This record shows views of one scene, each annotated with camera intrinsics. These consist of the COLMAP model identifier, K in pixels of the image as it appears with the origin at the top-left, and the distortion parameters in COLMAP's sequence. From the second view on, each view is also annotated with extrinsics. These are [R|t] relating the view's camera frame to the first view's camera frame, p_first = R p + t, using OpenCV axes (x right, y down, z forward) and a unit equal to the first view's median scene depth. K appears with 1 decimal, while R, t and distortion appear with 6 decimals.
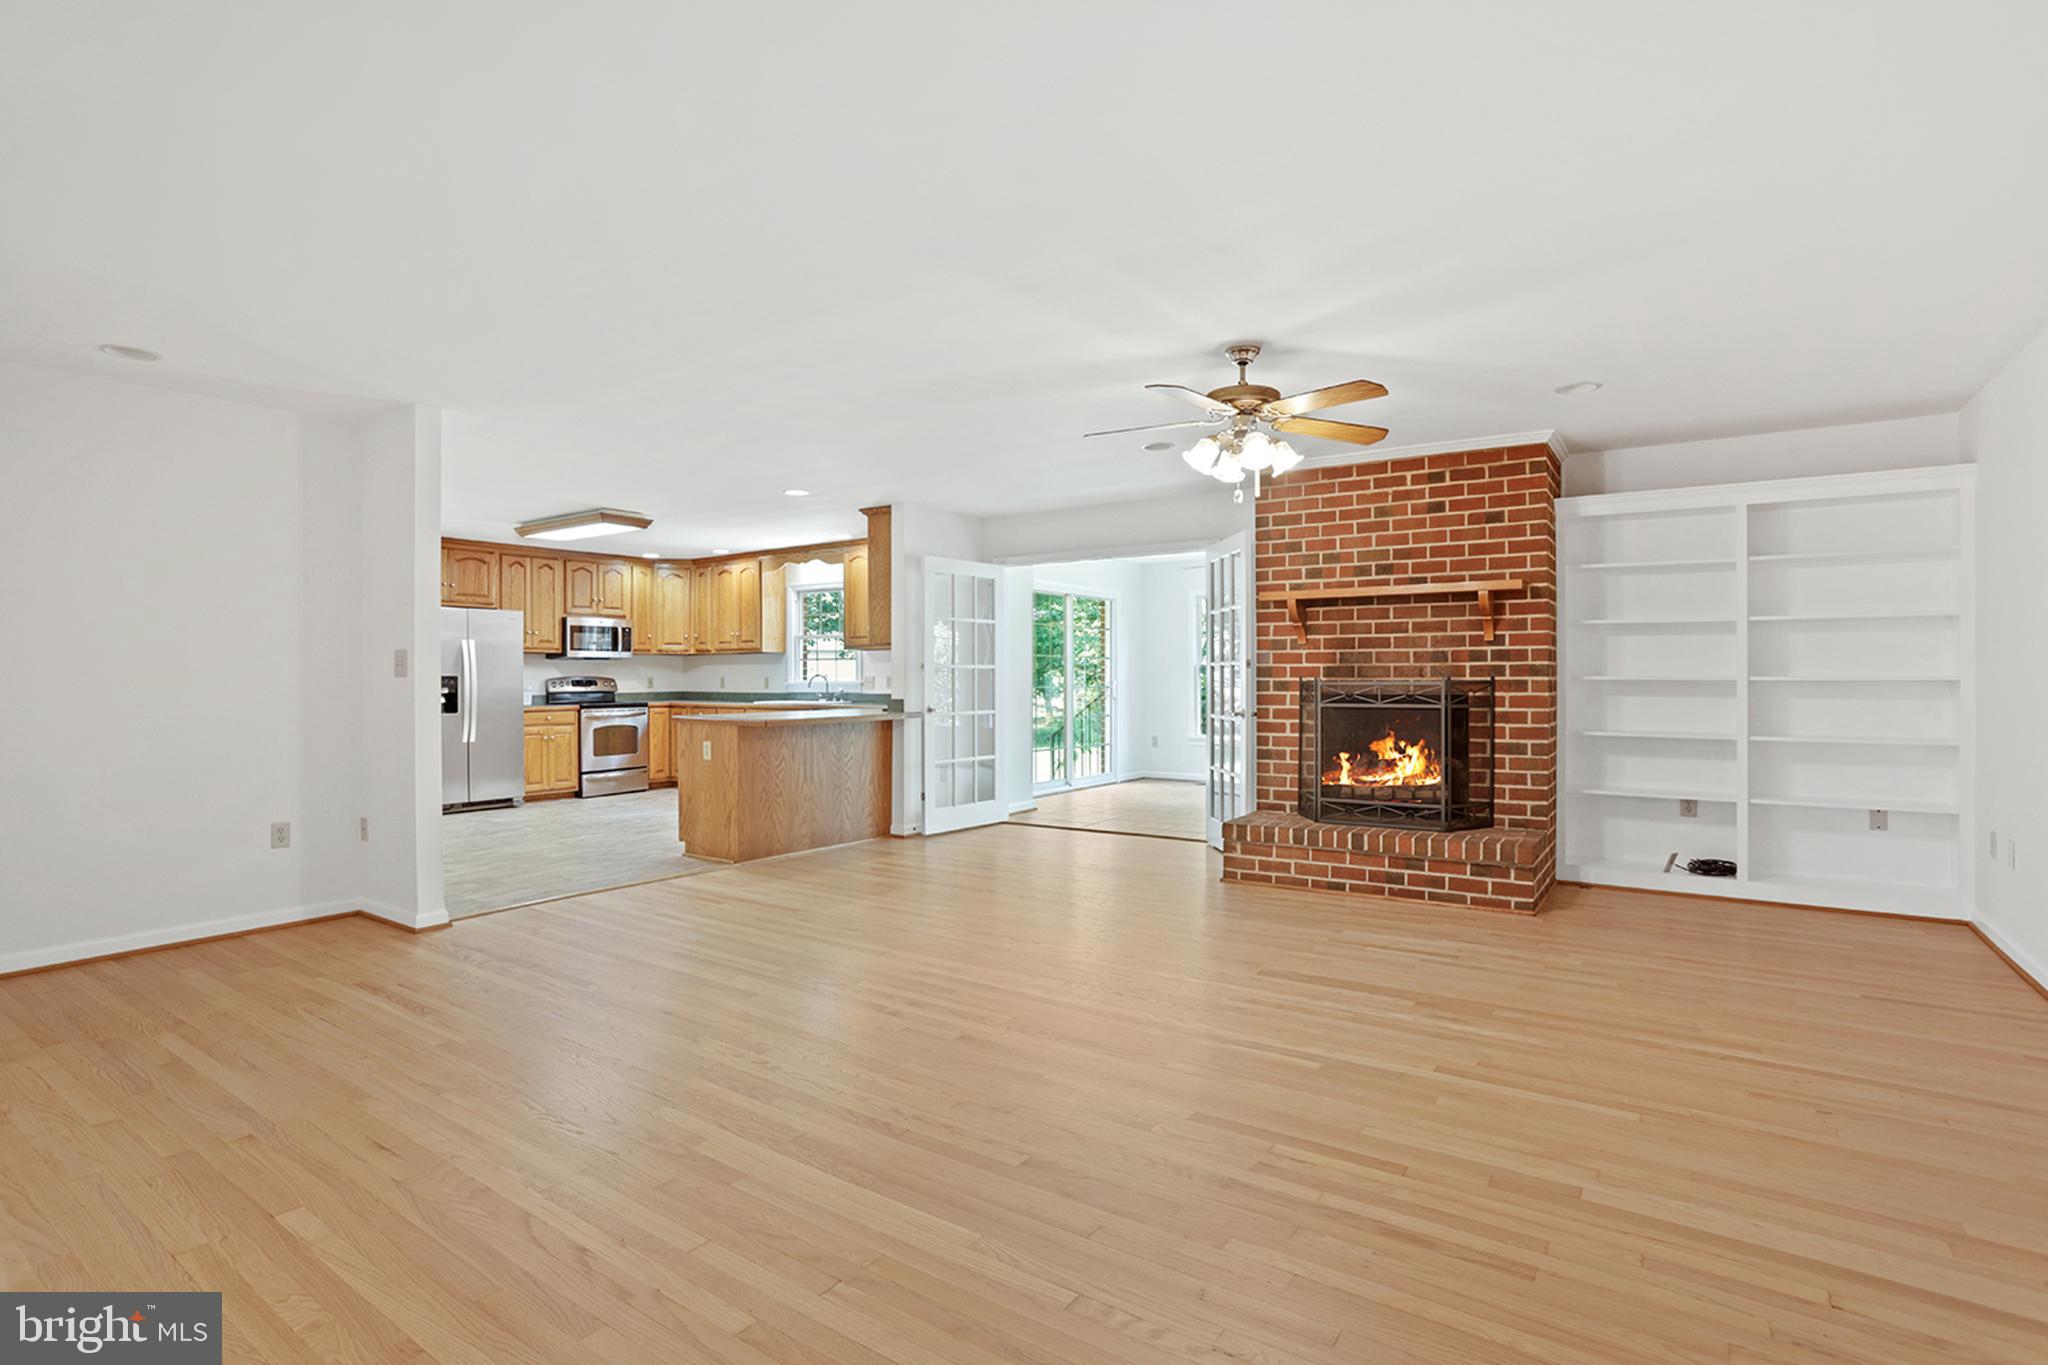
lens RADIAL K [[1005.3, 0, 1024.0], [0, 1005.3, 682.5], [0, 0, 1]] dist [-0.064116, 0.000437]
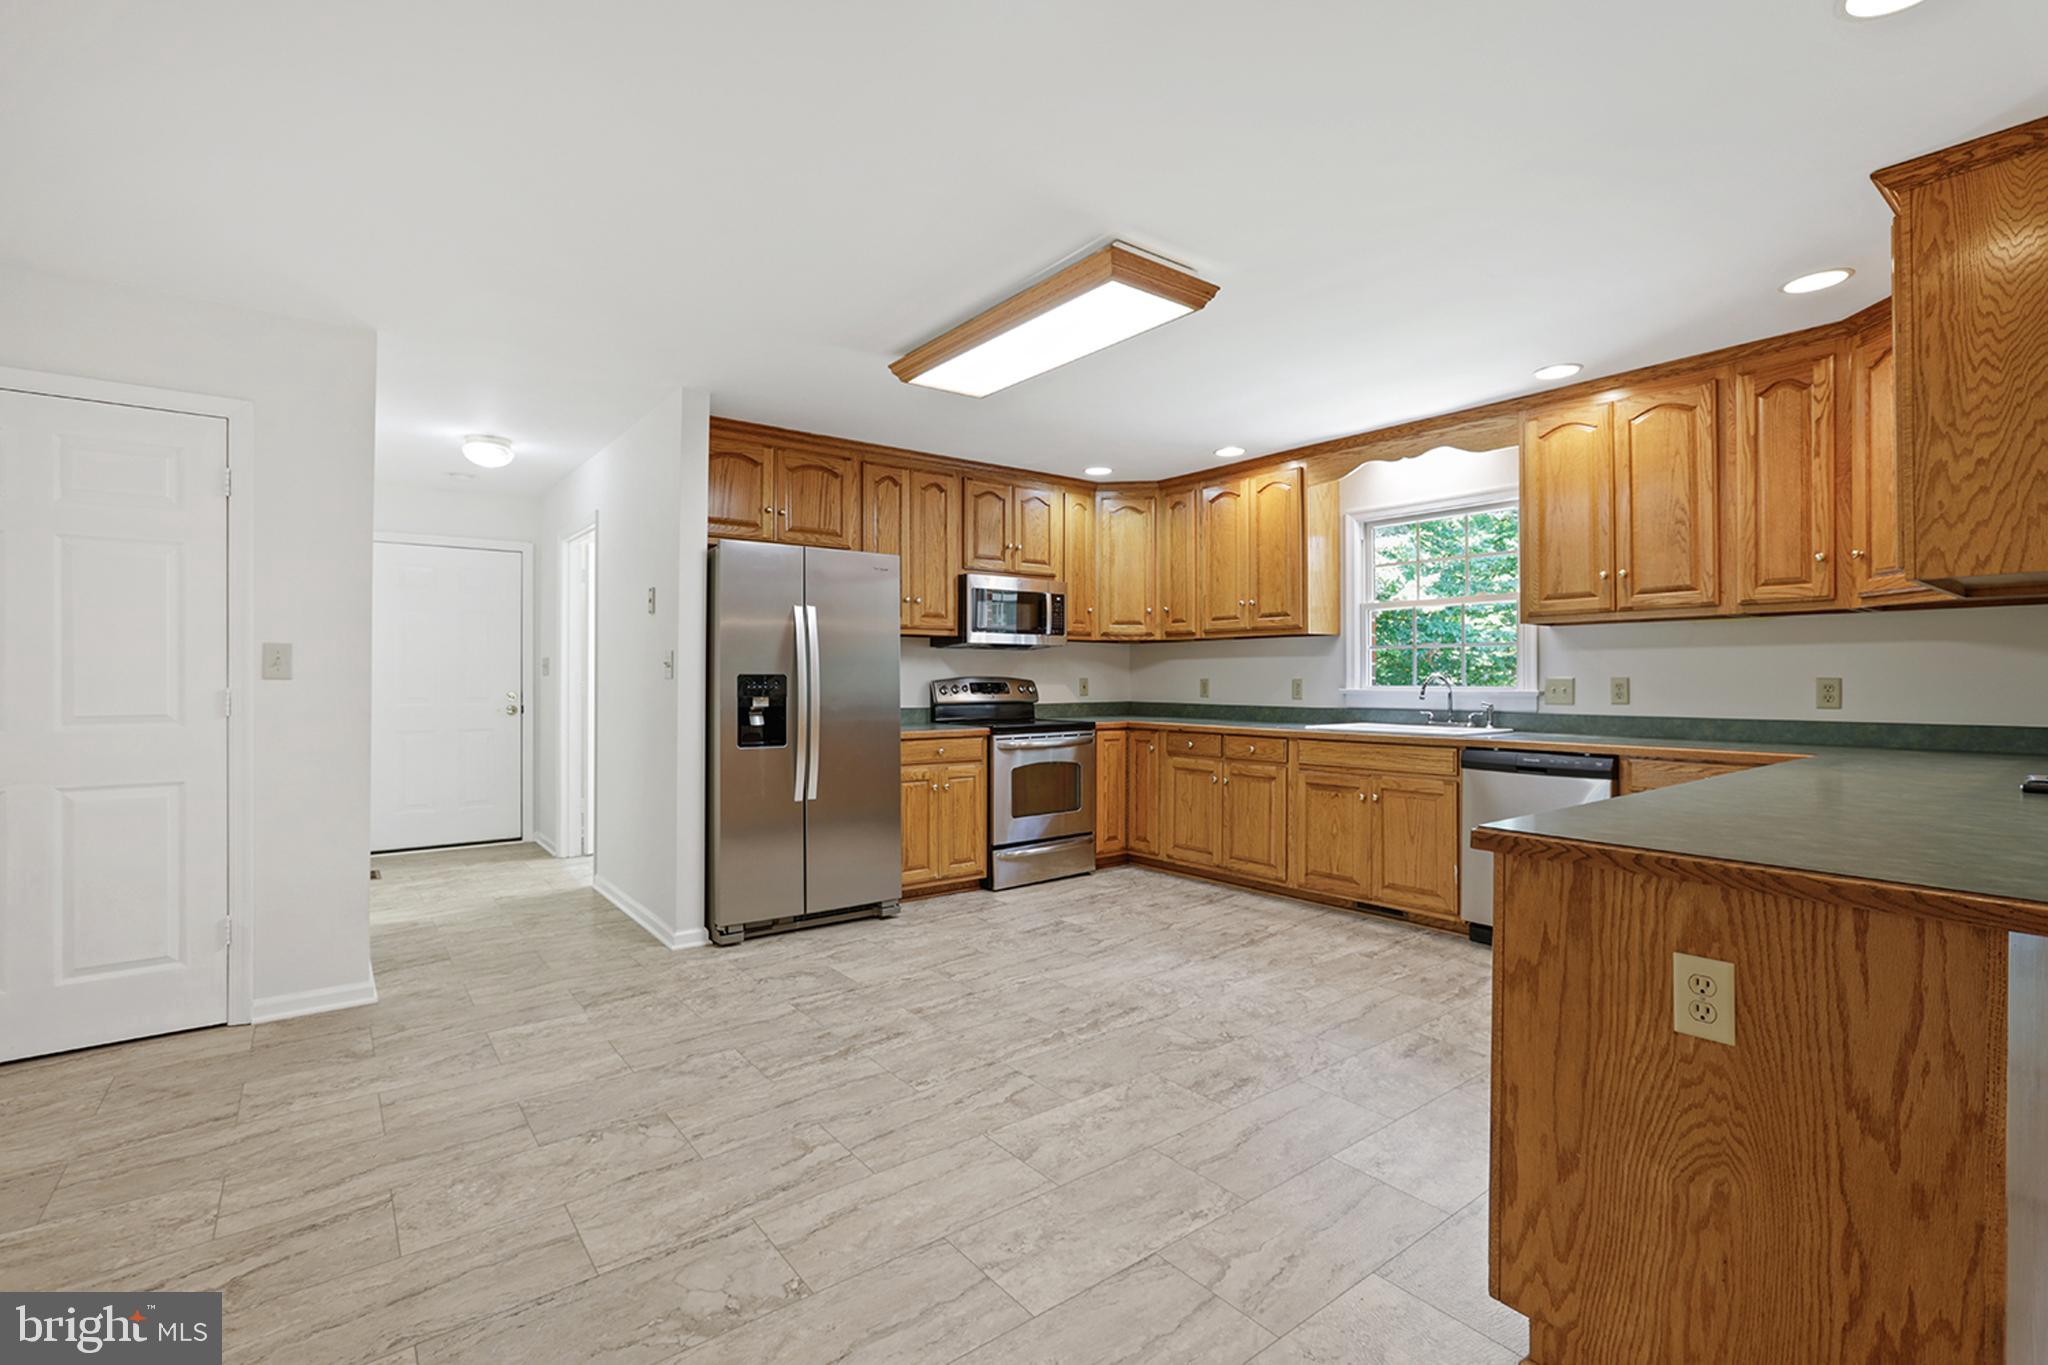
lens RADIAL K [[933.4, 0, 1024.0], [0, 933.4, 682.5], [0, 0, 1]] dist [-0.057137, -0.000108]
pose [[0.951782, 0.004367, -0.306745, -0.351315], [-0.004605, 0.999989, -0.000053, -0.003754], [0.306742, 0.001463, 0.951792, 0.658990]]
